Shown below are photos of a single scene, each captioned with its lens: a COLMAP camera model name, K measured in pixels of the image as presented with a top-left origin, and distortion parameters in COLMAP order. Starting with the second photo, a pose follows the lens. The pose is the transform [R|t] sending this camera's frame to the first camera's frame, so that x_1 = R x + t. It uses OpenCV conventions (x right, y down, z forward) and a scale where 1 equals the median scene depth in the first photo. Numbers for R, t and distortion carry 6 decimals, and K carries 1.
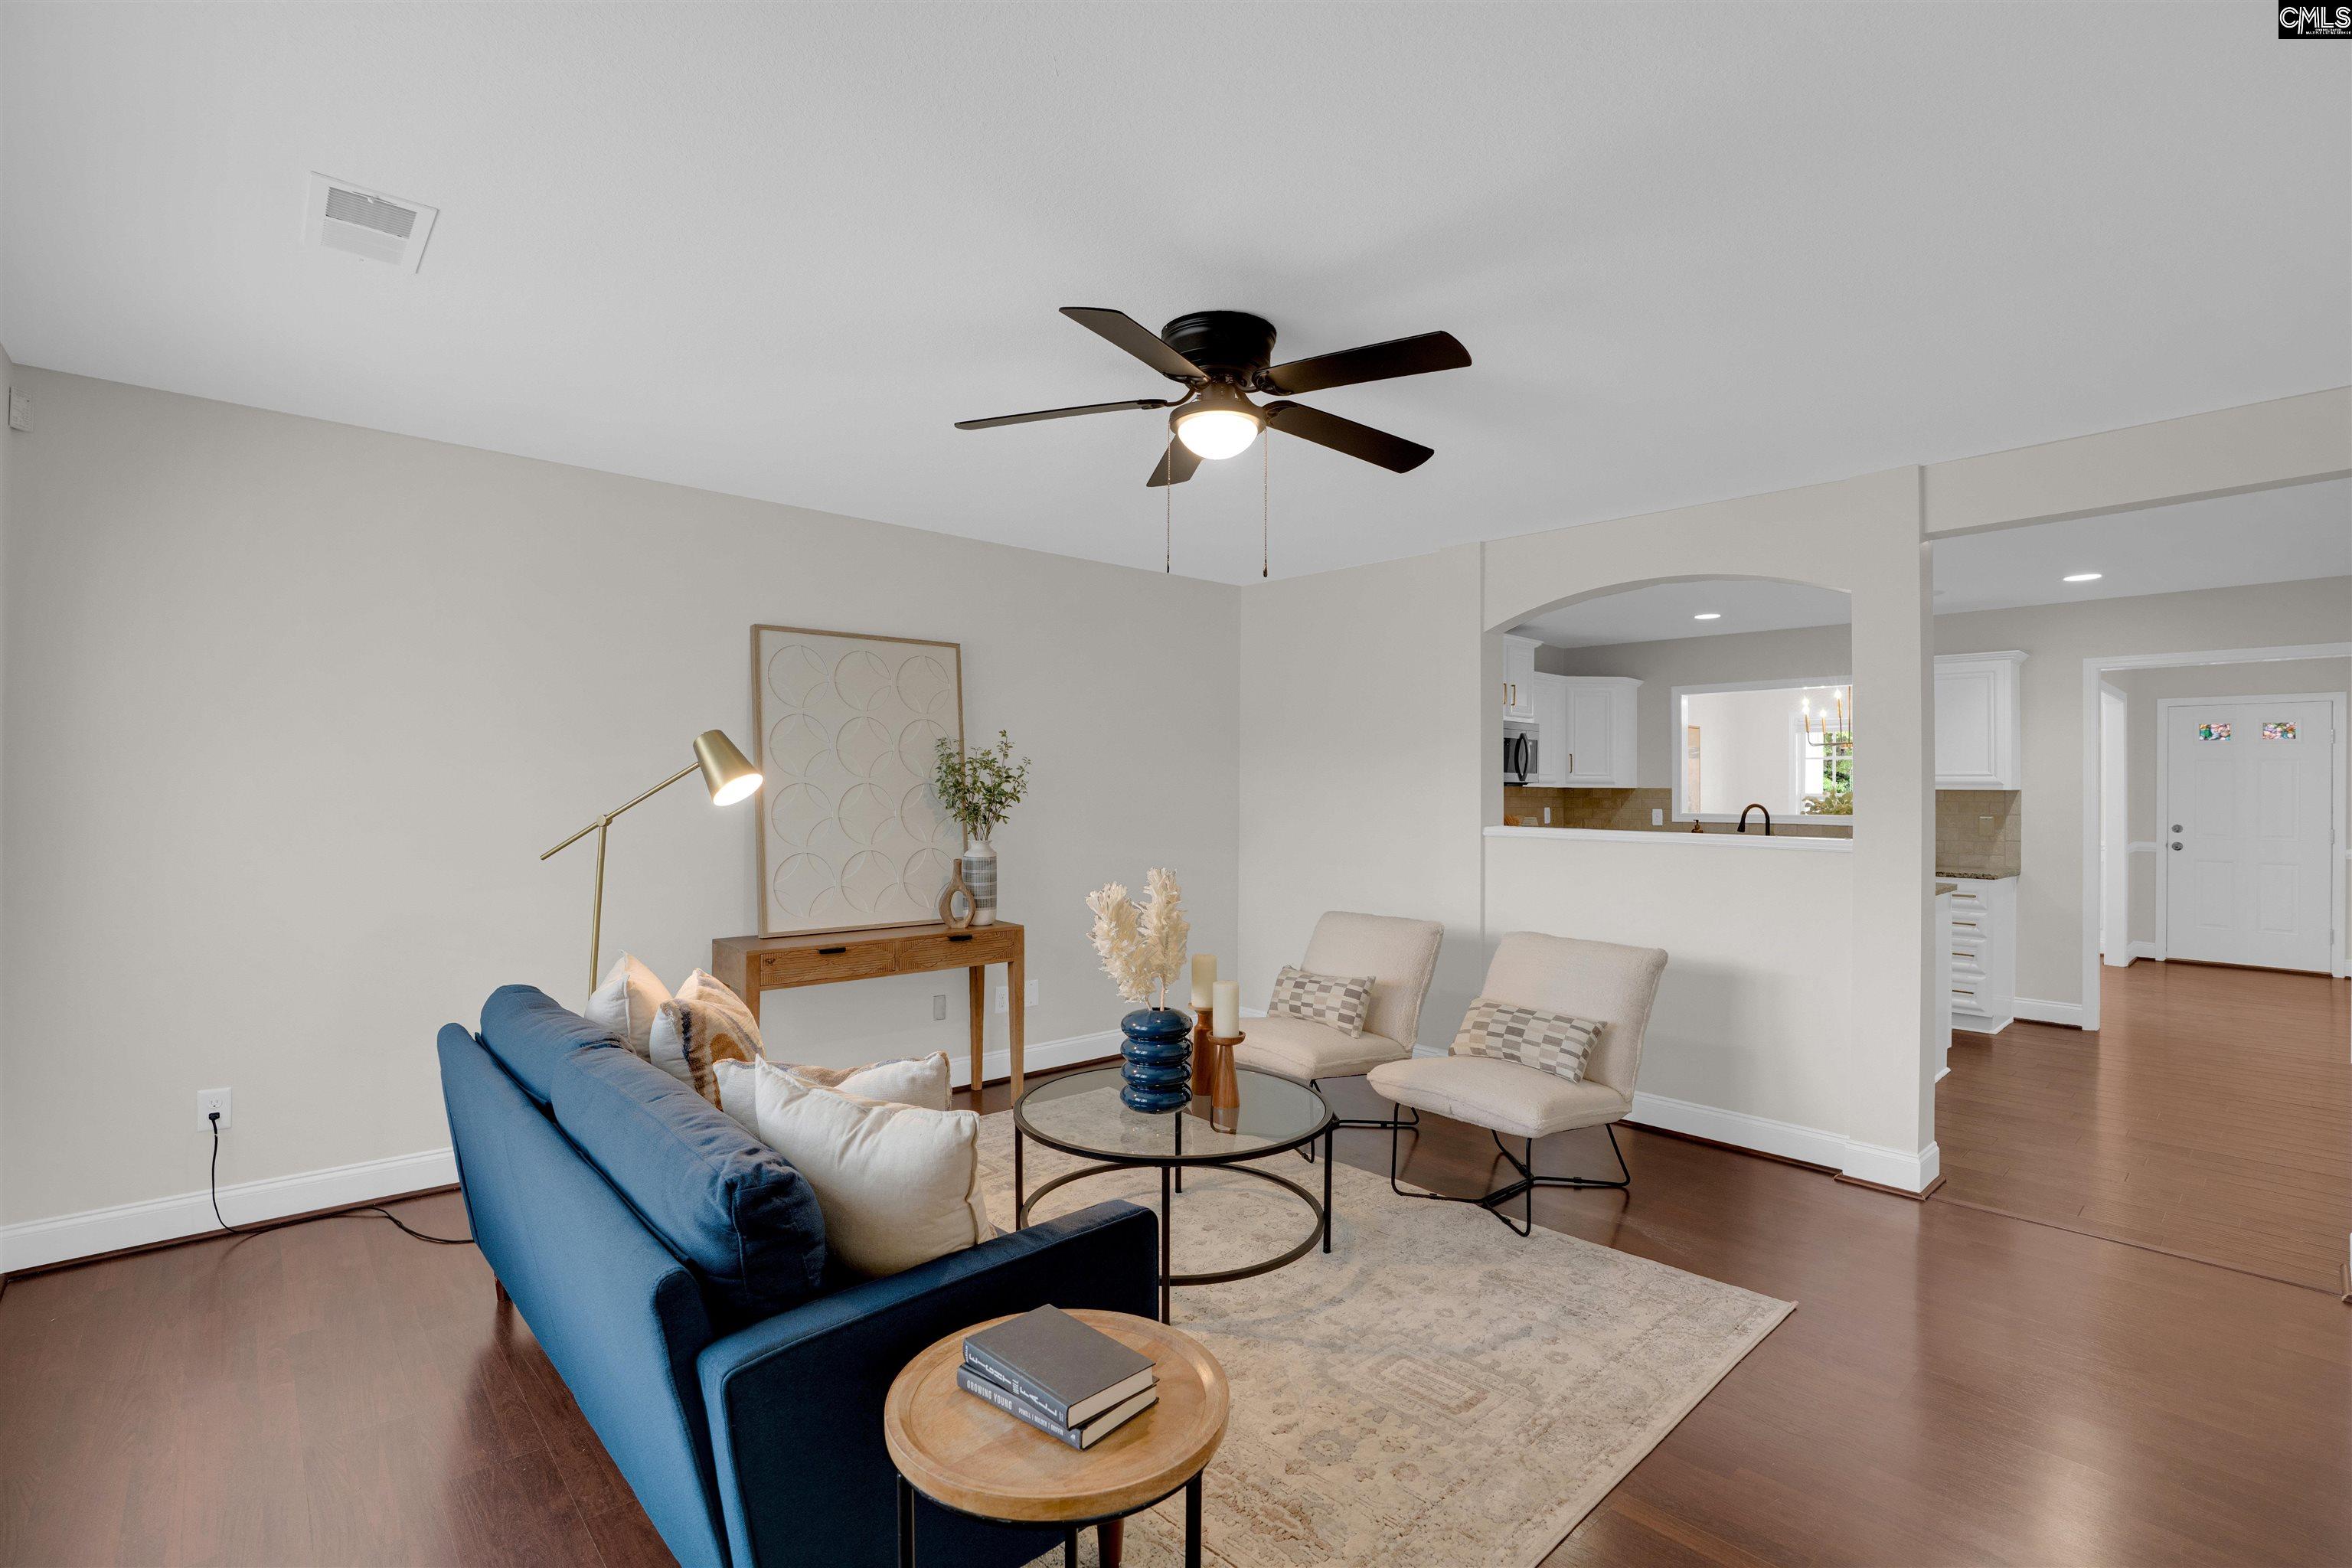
lens RADIAL K [[1097.8, 0, 1176.0], [0, 1097.8, 784.0], [0, 0, 1]] dist [-0.038054, 0.011891]
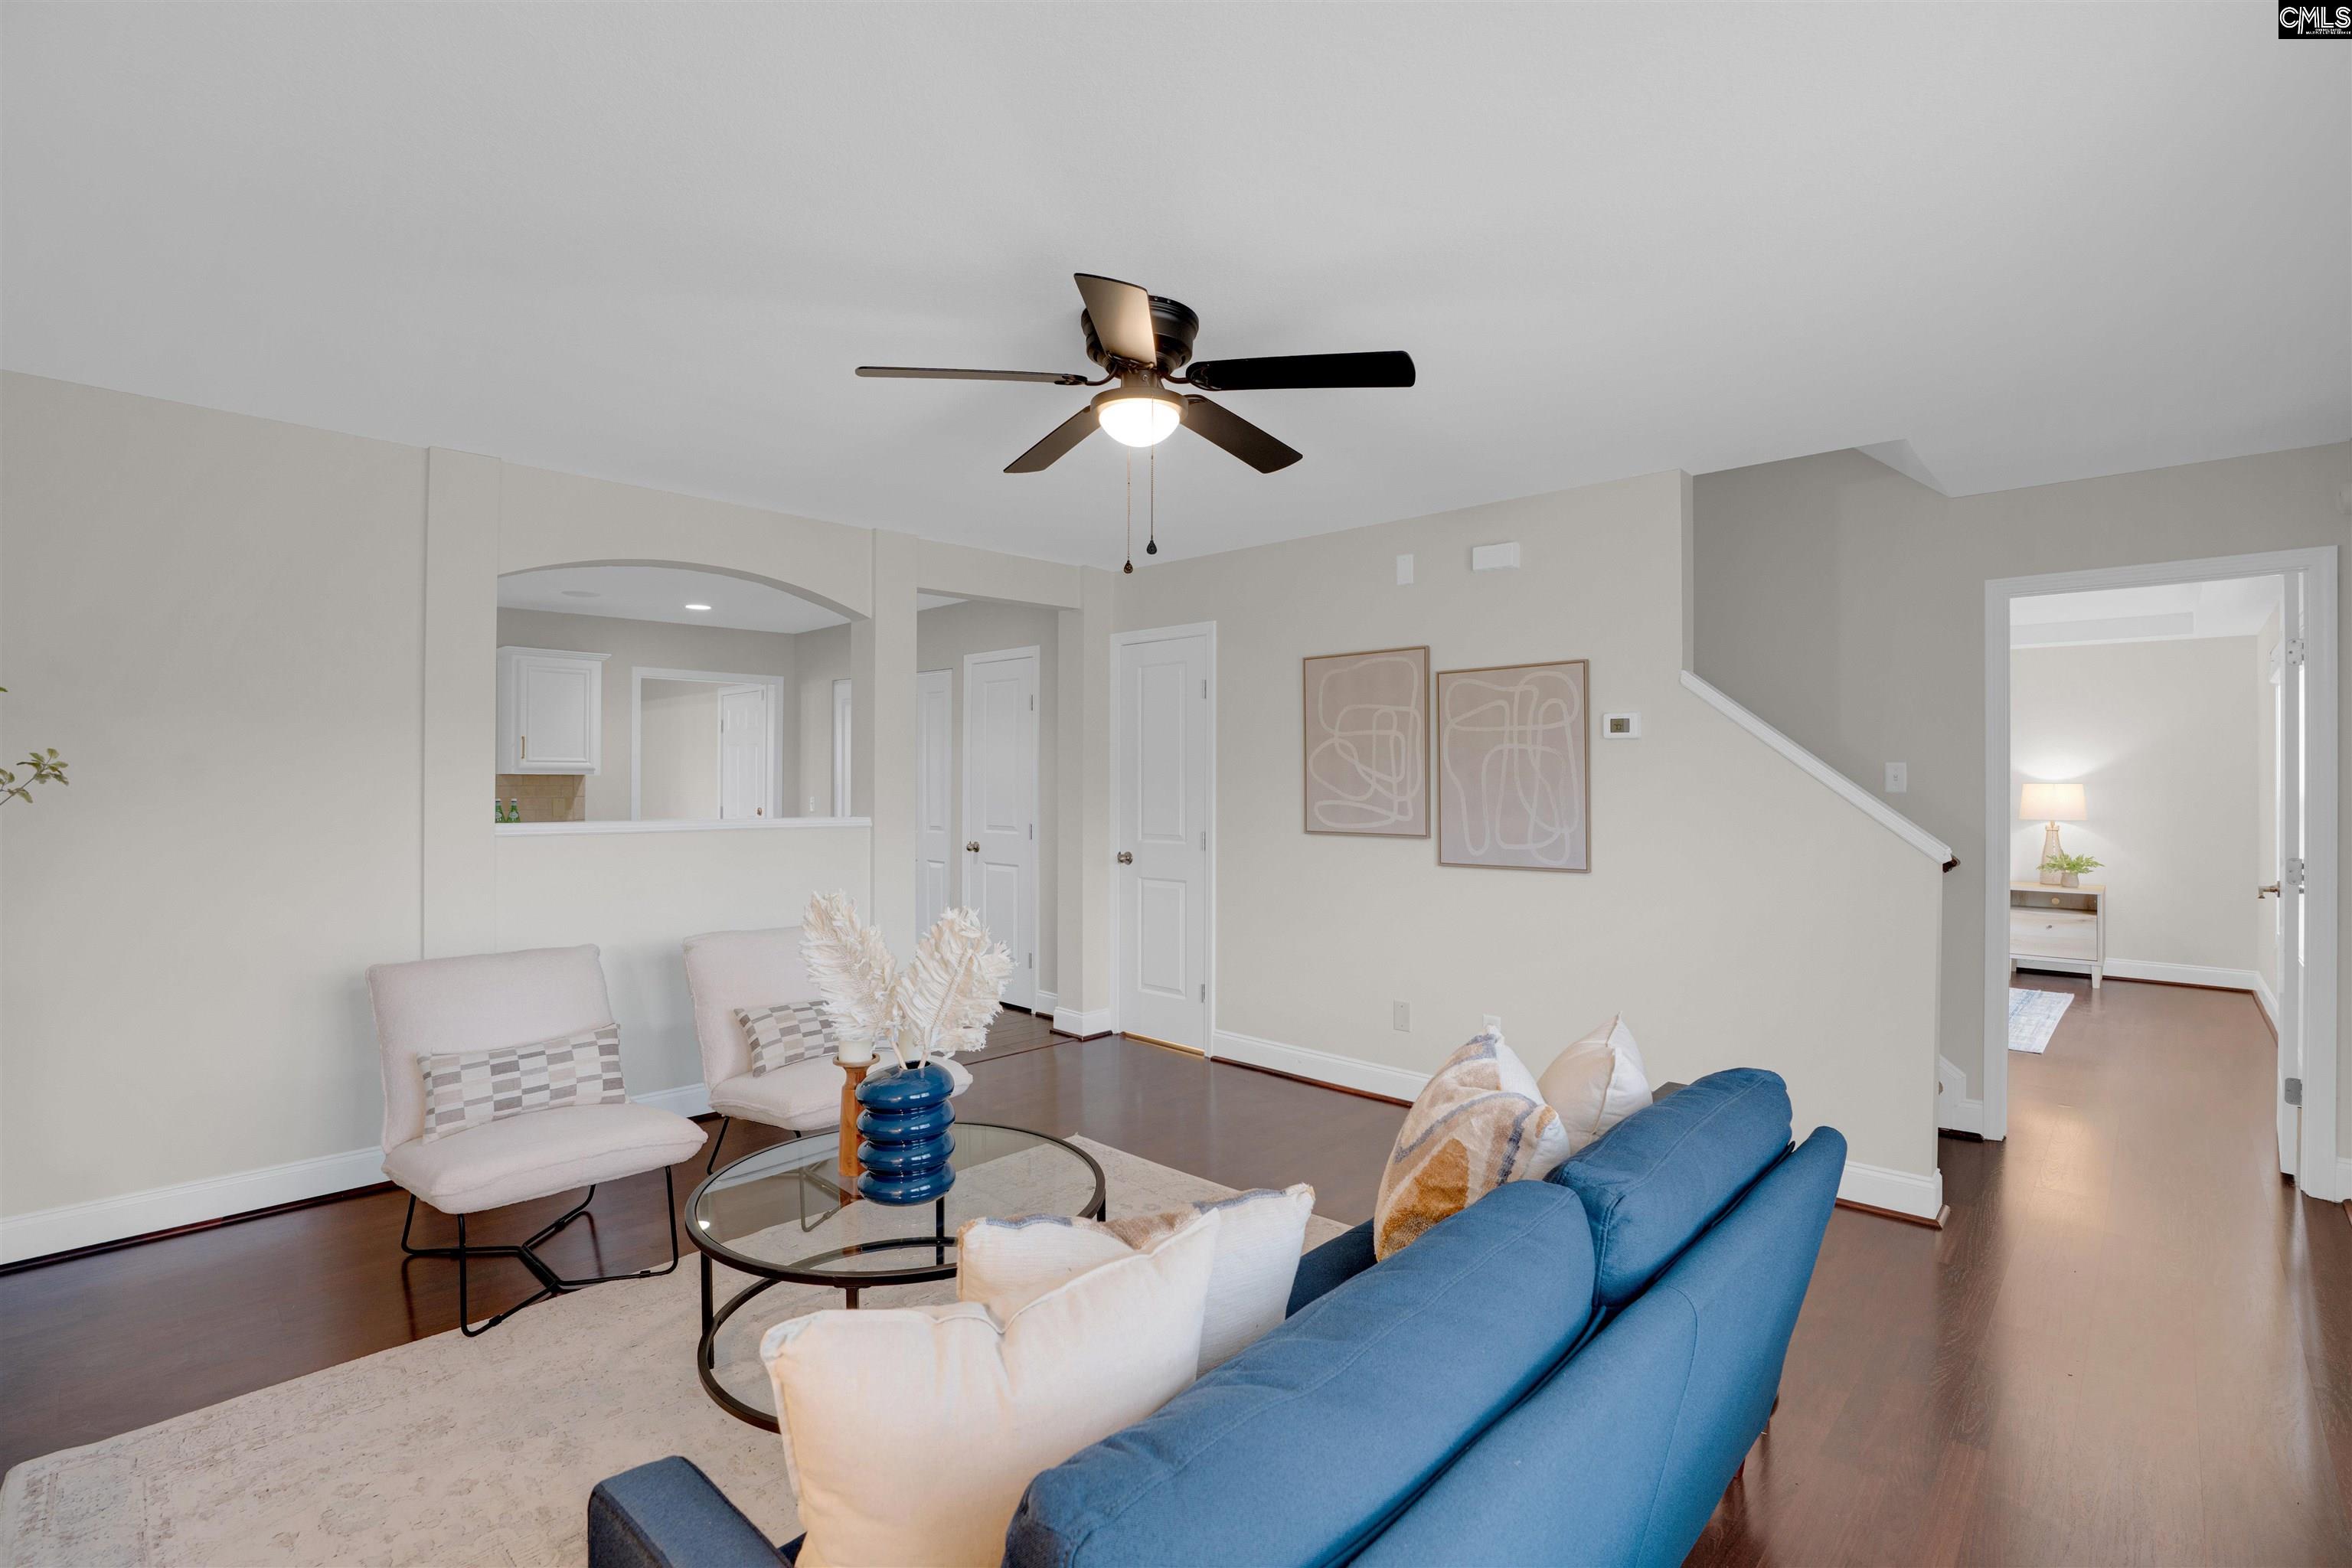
lens RADIAL K [[1097.8, 0, 1176.0], [0, 1097.8, 784.0], [0, 0, 1]] dist [-0.038054, 0.011891]
pose [[-0.072647, -0.012150, 0.997284, -0.588806], [-0.003960, 0.999921, 0.011894, -0.001727], [-0.997350, -0.003085, -0.072689, 0.643100]]
